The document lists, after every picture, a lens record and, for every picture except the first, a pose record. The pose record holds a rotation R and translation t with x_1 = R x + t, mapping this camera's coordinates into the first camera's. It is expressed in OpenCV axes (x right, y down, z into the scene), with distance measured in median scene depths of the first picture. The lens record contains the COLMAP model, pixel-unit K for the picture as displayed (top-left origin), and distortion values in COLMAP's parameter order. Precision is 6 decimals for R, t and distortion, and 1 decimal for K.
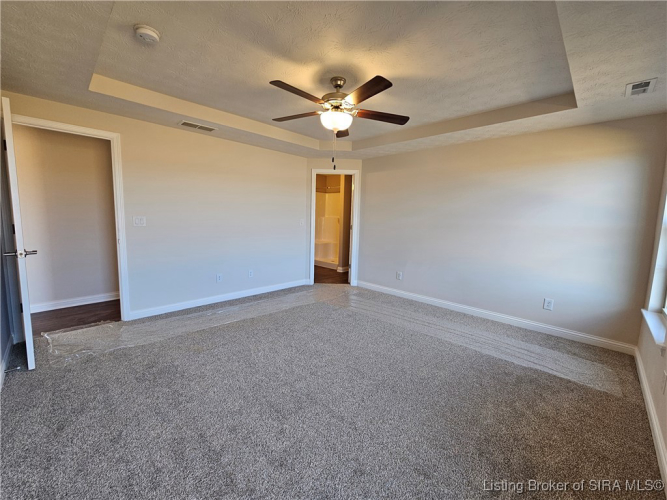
lens RADIAL K [[273.1, 0, 329.7], [0, 273.1, 248.3], [0, 0, 1]] dist [-0.001115, 0.000283]
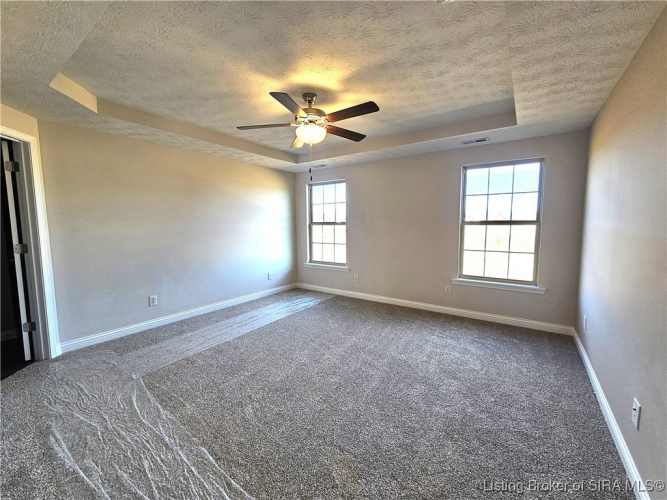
lens RADIAL K [[273.1, 0, 329.7], [0, 273.1, 248.3], [0, 0, 1]] dist [-0.001115, 0.000283]
pose [[-0.168633, -0.112165, 0.979276, -0.723378], [0.113118, 0.984738, 0.132270, -0.115219], [-0.979167, 0.133079, -0.153371, 0.785555]]
